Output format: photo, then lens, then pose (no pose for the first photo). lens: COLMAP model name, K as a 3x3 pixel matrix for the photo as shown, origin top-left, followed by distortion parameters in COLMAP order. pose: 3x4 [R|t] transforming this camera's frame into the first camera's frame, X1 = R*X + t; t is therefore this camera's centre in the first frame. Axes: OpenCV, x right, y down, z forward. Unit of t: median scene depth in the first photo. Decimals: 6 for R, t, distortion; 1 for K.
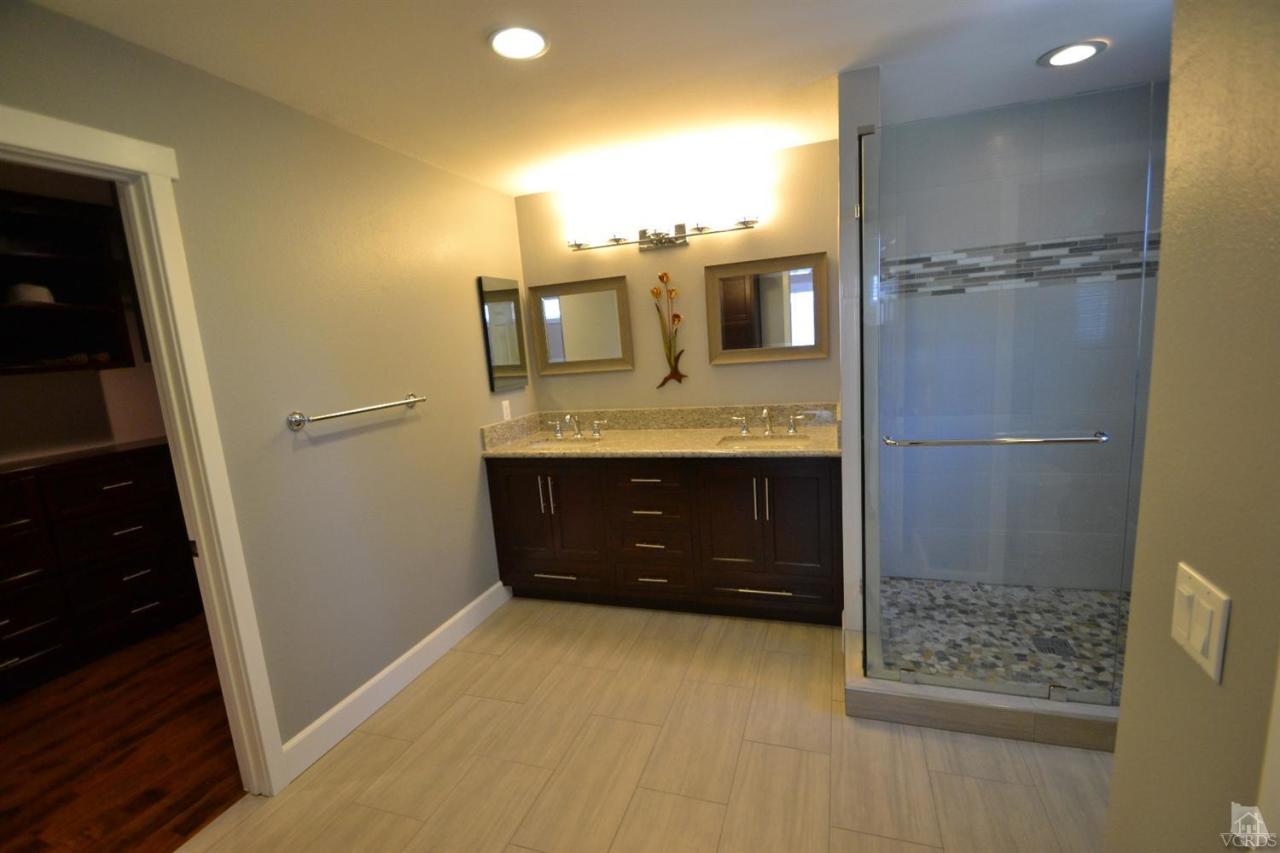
lens RADIAL K [[567.8, 0, 636.4], [0, 567.8, 437.7], [0, 0, 1]] dist [0.025526, -0.027642]
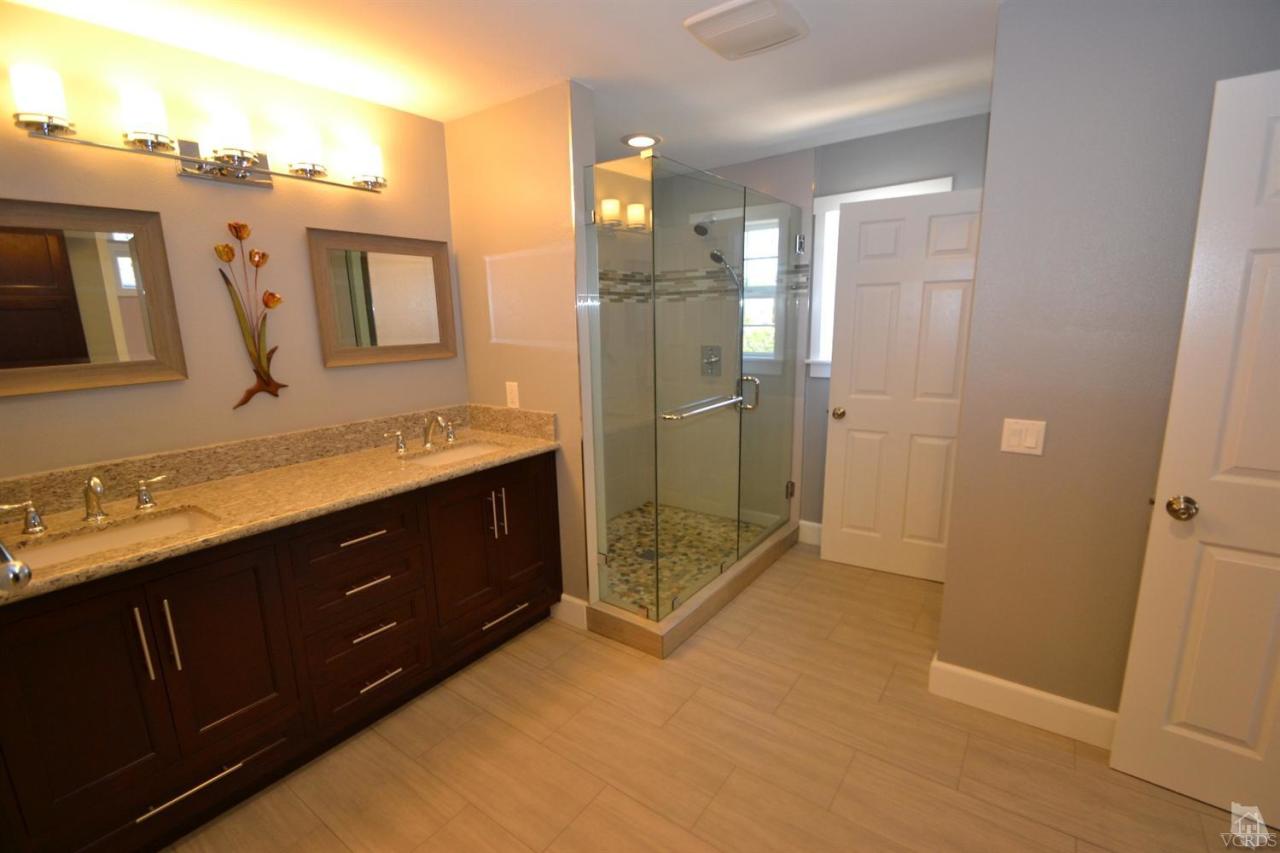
lens RADIAL K [[567.8, 0, 636.4], [0, 567.8, 437.7], [0, 0, 1]] dist [0.025526, -0.027642]
pose [[0.290582, -0.132250, 0.947667, -0.461528], [0.158817, 0.983331, 0.088529, -0.044668], [-0.943578, 0.124781, 0.306741, 0.435596]]
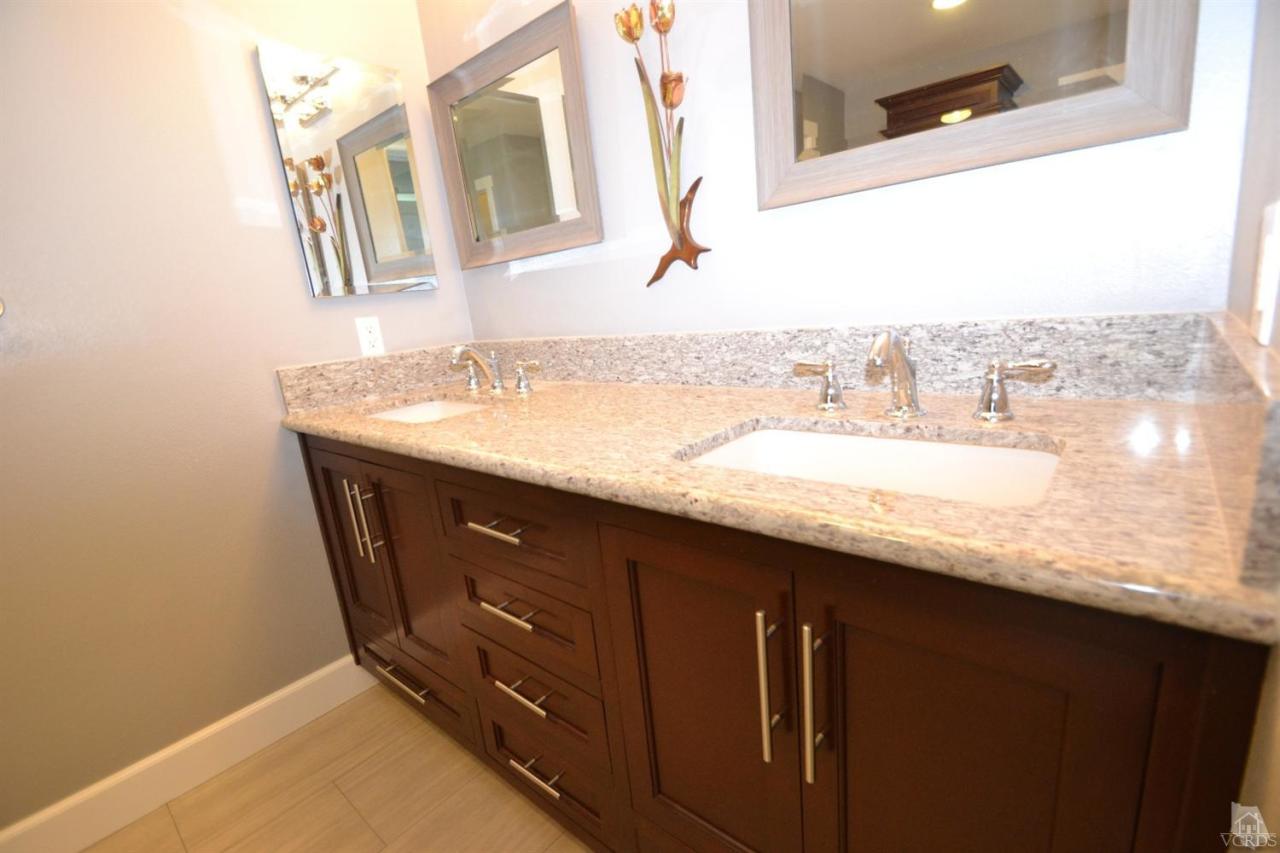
lens RADIAL K [[567.8, 0, 636.4], [0, 567.8, 437.7], [0, 0, 1]] dist [0.025526, -0.027642]
pose [[0.926280, 0.072801, -0.369737, 0.207219], [-0.031554, 0.992700, 0.116411, -0.025777], [0.375512, -0.096162, 0.921815, 0.645837]]
